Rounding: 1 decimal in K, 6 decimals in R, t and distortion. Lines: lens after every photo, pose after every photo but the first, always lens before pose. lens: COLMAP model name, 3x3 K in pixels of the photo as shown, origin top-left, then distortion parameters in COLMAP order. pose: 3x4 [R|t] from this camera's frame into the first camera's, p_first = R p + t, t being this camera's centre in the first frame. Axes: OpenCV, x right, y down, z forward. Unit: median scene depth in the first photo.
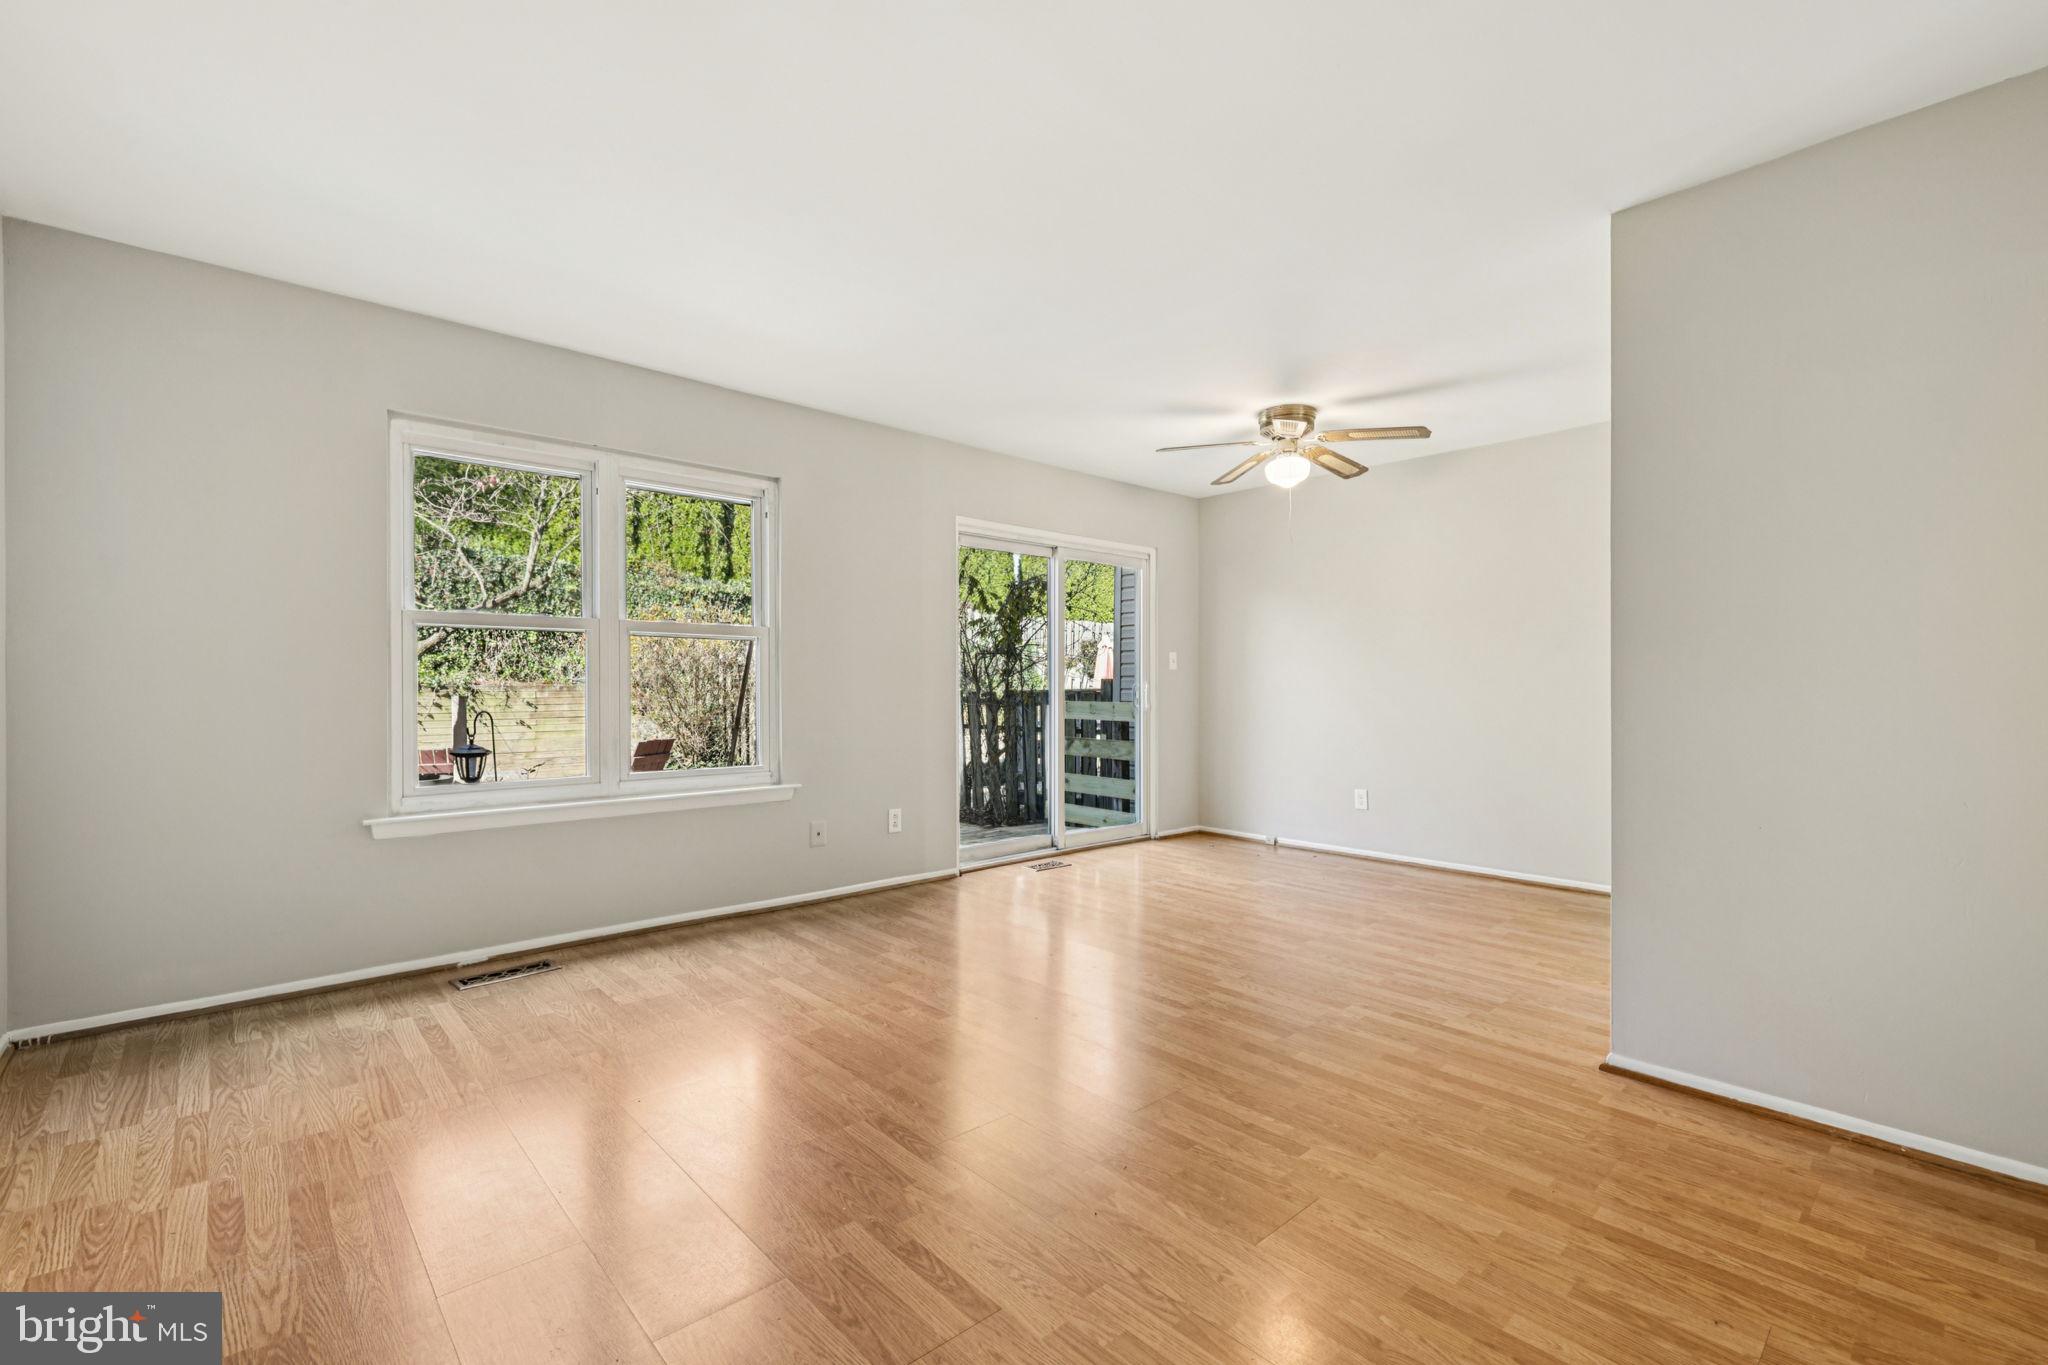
lens RADIAL K [[893.3, 0, 1024.0], [0, 893.3, 682.5], [0, 0, 1]] dist [-0.000245, -0.000186]
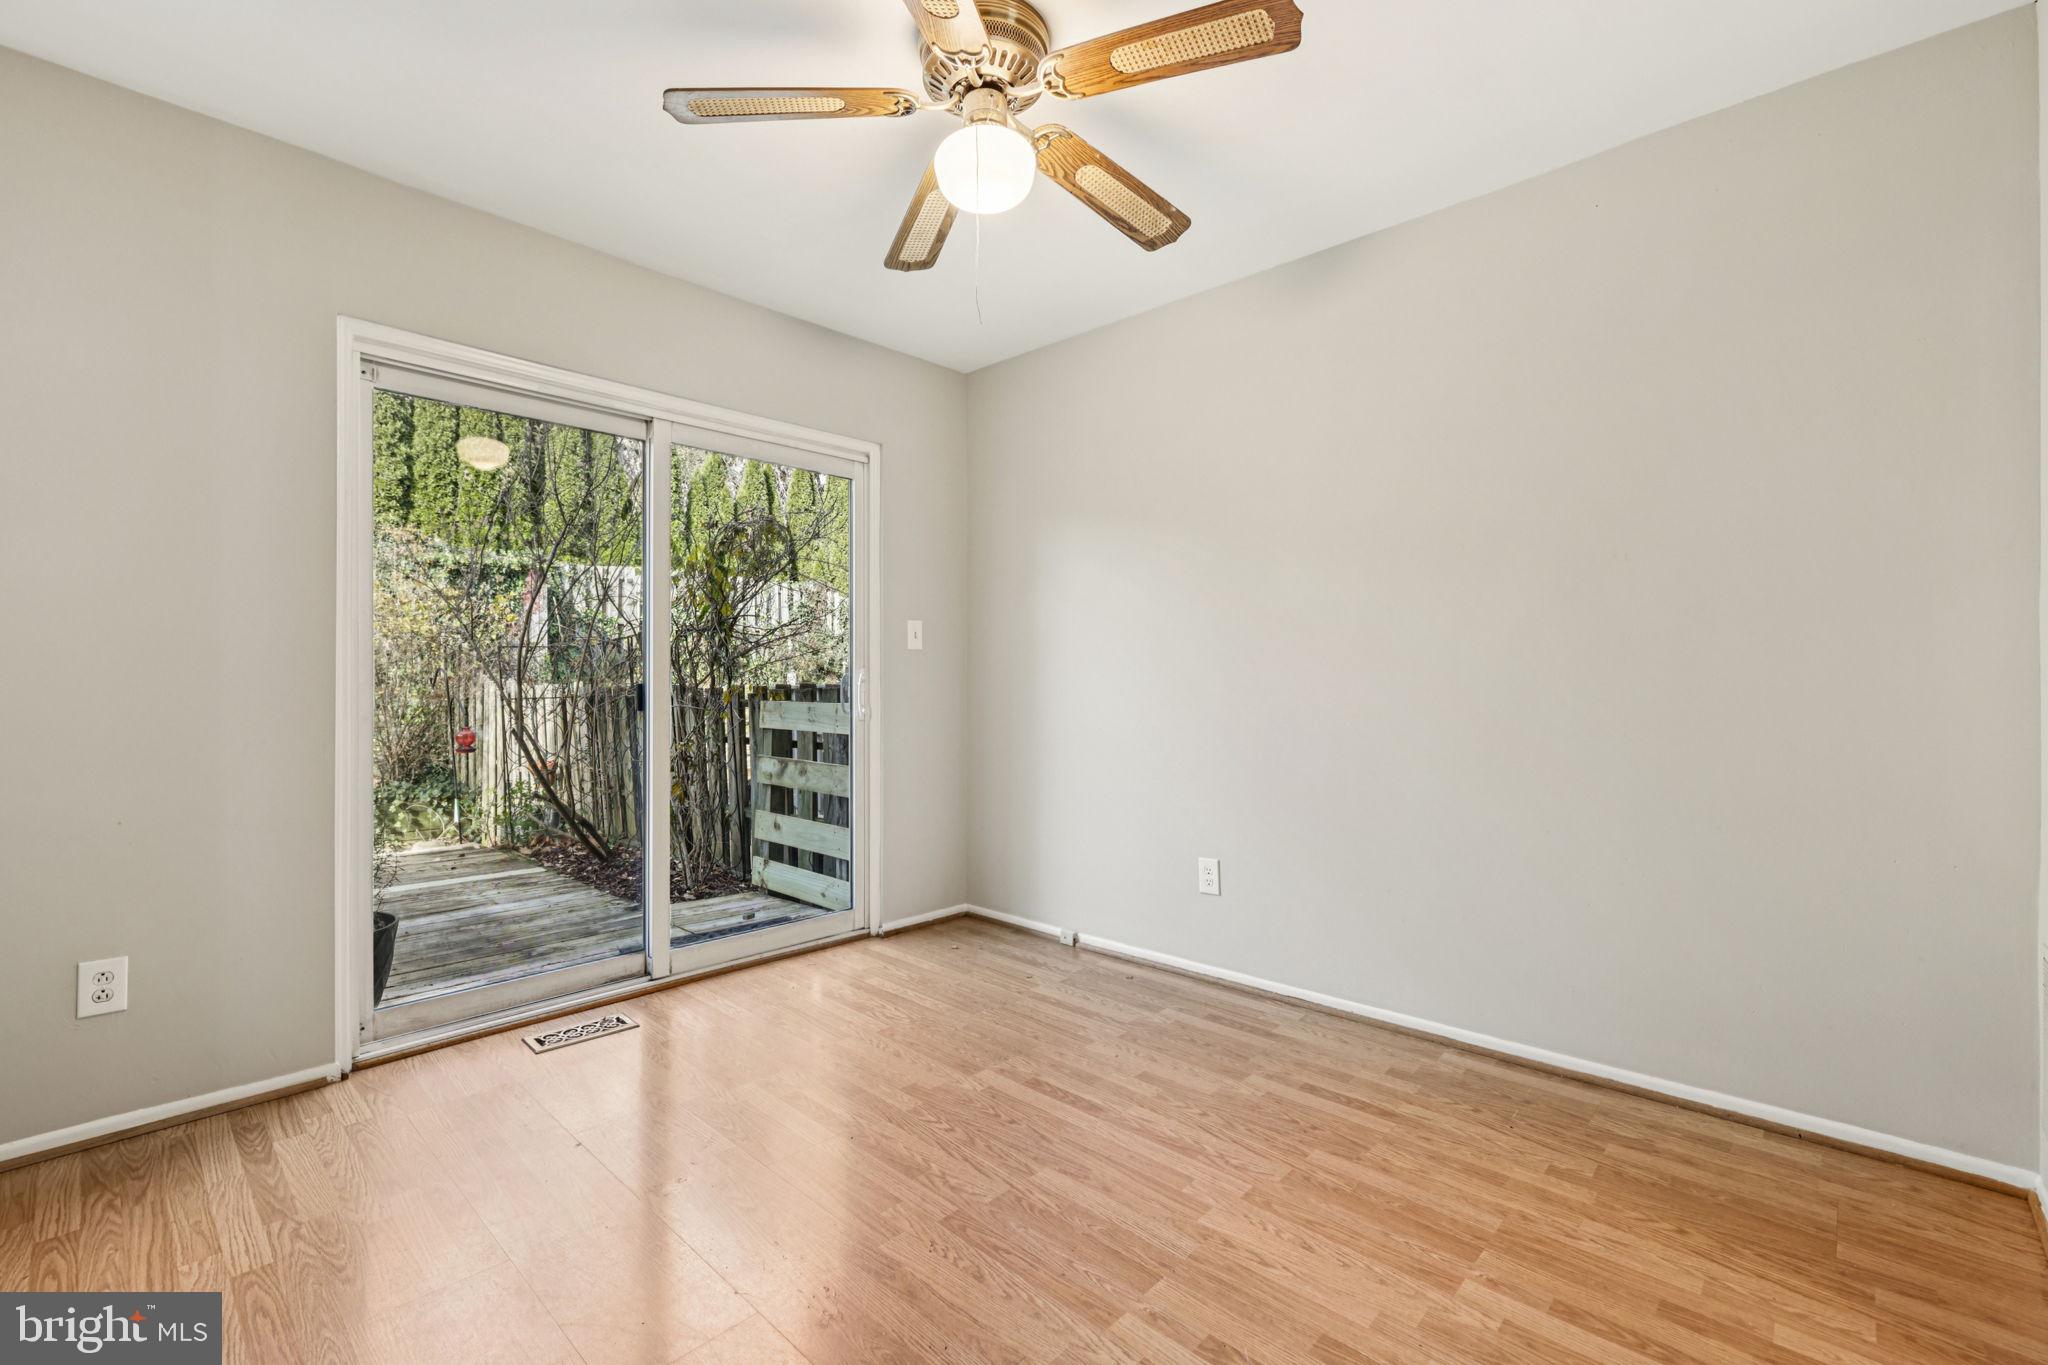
lens RADIAL K [[903.7, 0, 1024.0], [0, 903.7, 682.5], [0, 0, 1]] dist [-0.027893, 0.000087]
pose [[0.996769, -0.002733, 0.080275, 0.195701], [0.002335, 0.999984, 0.005059, 0.004750], [-0.080287, -0.004855, 0.996760, 0.400430]]
